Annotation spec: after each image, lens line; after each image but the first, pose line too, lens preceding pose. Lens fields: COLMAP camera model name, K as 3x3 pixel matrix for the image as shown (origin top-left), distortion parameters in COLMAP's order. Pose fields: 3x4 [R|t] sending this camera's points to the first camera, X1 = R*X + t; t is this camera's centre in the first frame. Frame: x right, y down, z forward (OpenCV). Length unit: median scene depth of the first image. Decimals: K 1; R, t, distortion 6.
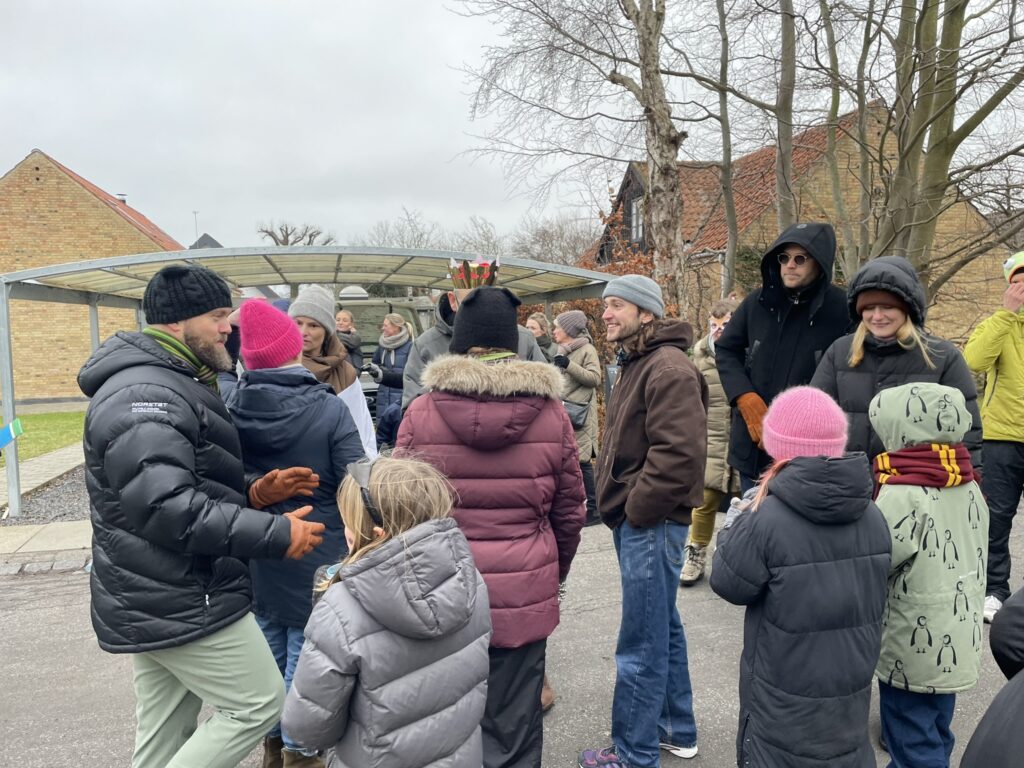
lens RADIAL K [[763.9, 0, 523.0], [0, 763.9, 386.7], [0, 0, 1]] dist [0.094150, -0.118108]
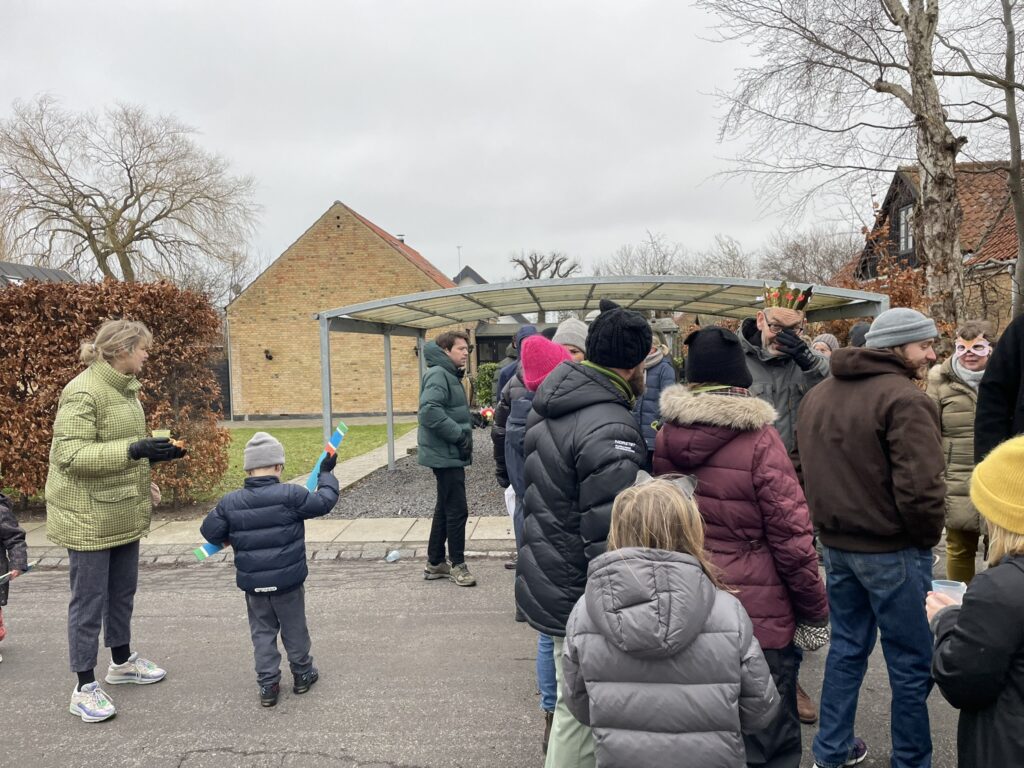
lens RADIAL K [[763.9, 0, 523.0], [0, 763.9, 386.7], [0, 0, 1]] dist [0.094150, -0.118108]
pose [[0.952183, 0.006839, -0.305450, -0.004125], [-0.015201, 0.999572, -0.025008, -0.000778], [0.305149, 0.028456, 0.951880, -0.027380]]
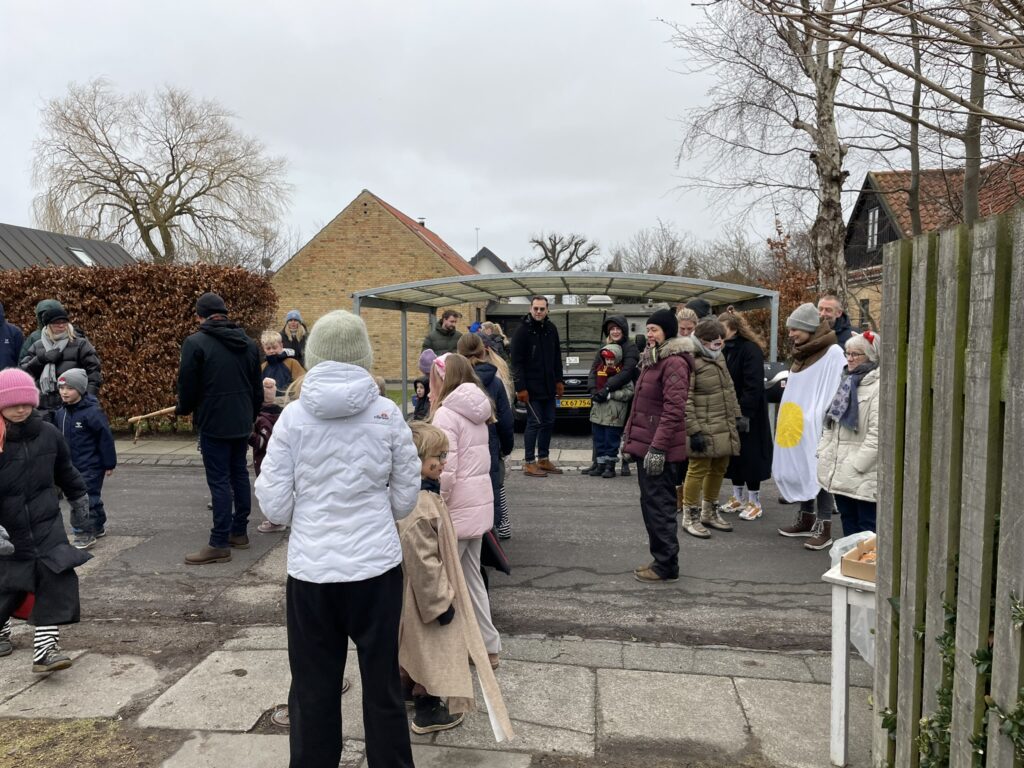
lens RADIAL K [[760.0, 0, 508.4], [0, 760.0, 387.1], [0, 0, 1]] dist [0.092006, -0.116059]
pose [[0.937776, 0.046879, -0.344062, 0.114357], [-0.048549, 0.998814, 0.003765, 0.020484], [0.343831, 0.013173, 0.938939, -0.238369]]
